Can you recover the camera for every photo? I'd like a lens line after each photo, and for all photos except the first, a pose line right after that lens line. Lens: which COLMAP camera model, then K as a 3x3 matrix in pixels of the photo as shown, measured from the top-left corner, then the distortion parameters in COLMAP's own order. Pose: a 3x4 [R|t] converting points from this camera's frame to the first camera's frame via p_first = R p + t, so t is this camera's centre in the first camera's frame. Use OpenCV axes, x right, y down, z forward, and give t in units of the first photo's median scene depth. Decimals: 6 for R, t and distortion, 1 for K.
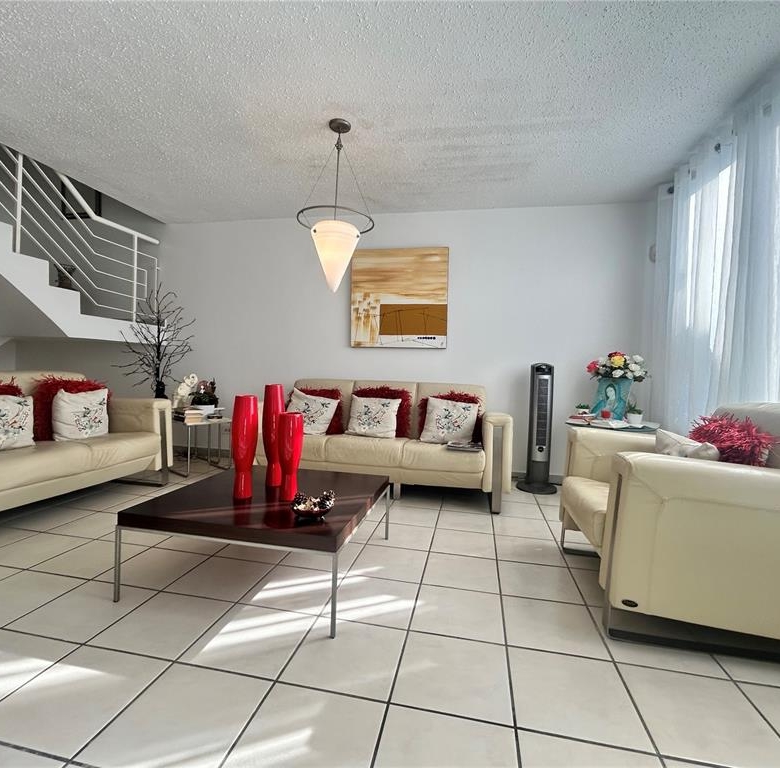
lens RADIAL K [[410.3, 0, 387.1], [0, 410.3, 384.6], [0, 0, 1]] dist [-0.001131, 0.002650]
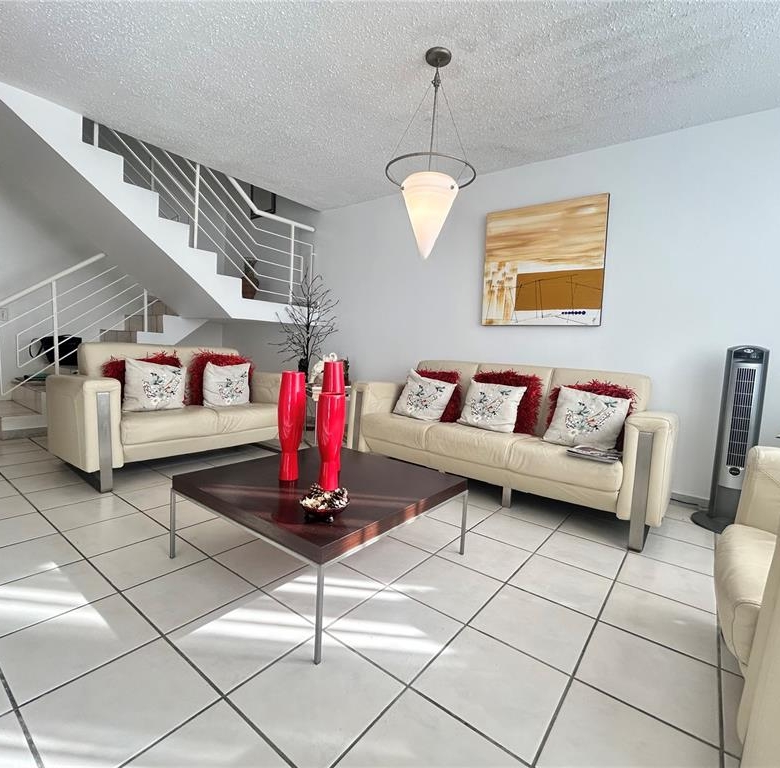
lens RADIAL K [[410.3, 0, 393.4], [0, 410.3, 383.2], [0, 0, 1]] dist [-0.001131, 0.002650]
pose [[0.902947, 0.051184, -0.426693, 0.164917], [-0.036320, 0.998419, 0.042907, 0.002244], [0.428214, -0.023245, 0.903378, 0.158956]]
